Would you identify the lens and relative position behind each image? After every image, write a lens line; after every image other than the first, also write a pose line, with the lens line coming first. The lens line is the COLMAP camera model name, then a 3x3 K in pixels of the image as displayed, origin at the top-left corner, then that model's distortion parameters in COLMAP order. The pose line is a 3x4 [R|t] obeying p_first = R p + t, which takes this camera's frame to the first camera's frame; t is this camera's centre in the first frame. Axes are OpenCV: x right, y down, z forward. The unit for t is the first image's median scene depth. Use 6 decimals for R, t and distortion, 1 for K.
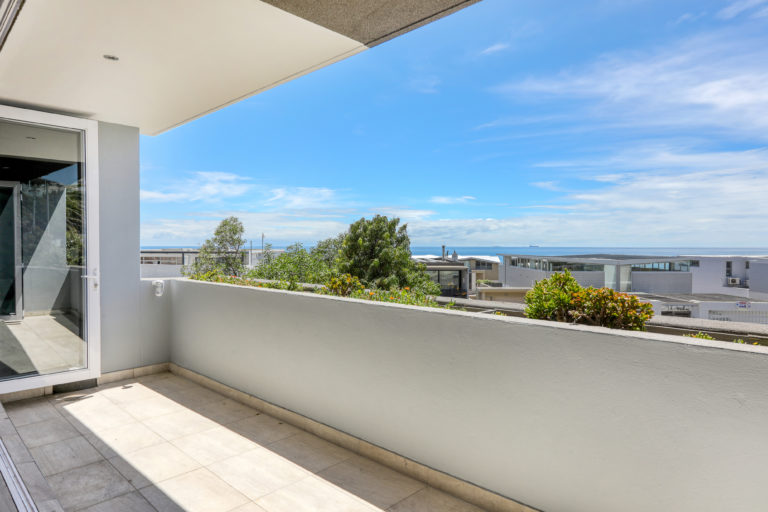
lens RADIAL K [[471.8, 0, 384.0], [0, 471.8, 256.0], [0, 0, 1]] dist [-0.001420, -0.000275]
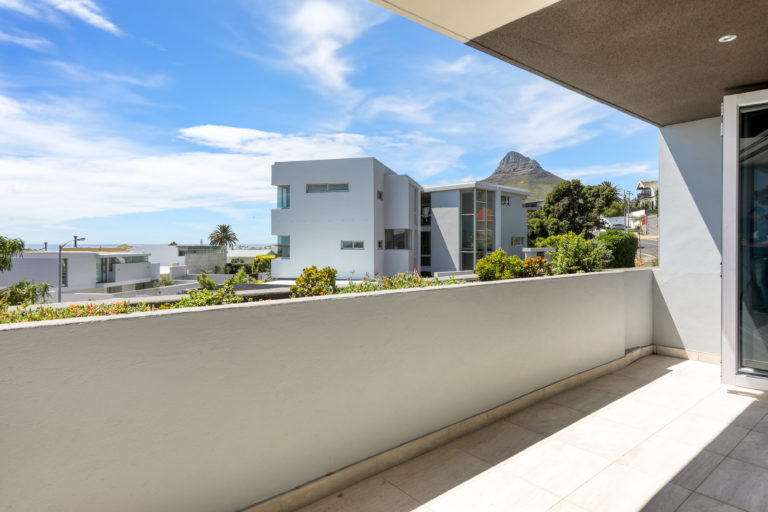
lens RADIAL K [[450.0, 0, 384.0], [0, 450.0, 243.4], [0, 0, 1]] dist [0.031290, -0.000127]
pose [[0.093130, 0.008571, 0.995617, -0.998101], [0.020157, 0.999742, -0.010492, 0.016592], [-0.995450, 0.021046, 0.092933, 1.035801]]
